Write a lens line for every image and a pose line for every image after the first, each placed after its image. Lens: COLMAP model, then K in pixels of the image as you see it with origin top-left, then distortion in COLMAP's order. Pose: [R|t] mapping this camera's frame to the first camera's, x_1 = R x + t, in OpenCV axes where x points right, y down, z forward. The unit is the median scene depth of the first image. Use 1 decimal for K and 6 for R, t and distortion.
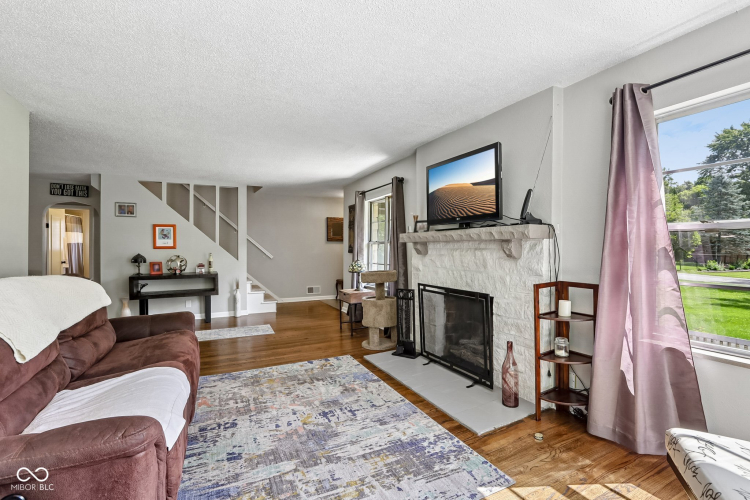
lens RADIAL K [[344.7, 0, 376.7], [0, 344.7, 251.1], [0, 0, 1]] dist [-0.030743, 0.012695]
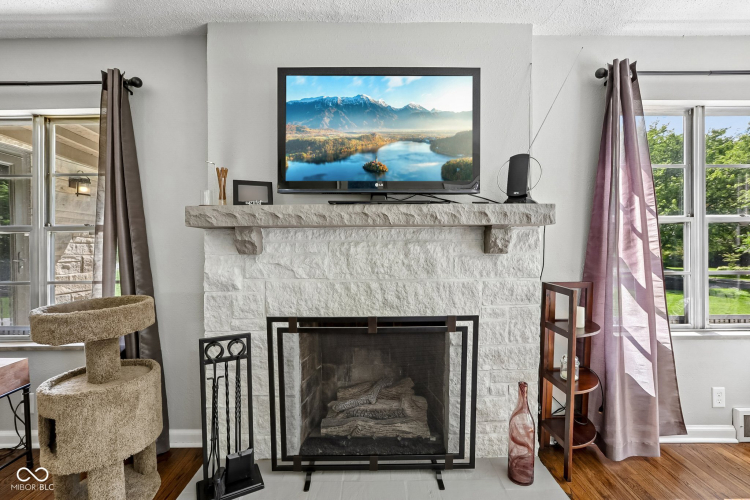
lens RADIAL K [[344.7, 0, 376.5], [0, 344.7, 251.4], [0, 0, 1]] dist [-0.030743, 0.012695]
pose [[0.452725, -0.018548, 0.891457, -0.261415], [0.014012, 0.999808, 0.013687, 0.002249], [-0.891540, 0.006295, 0.452898, 0.811330]]
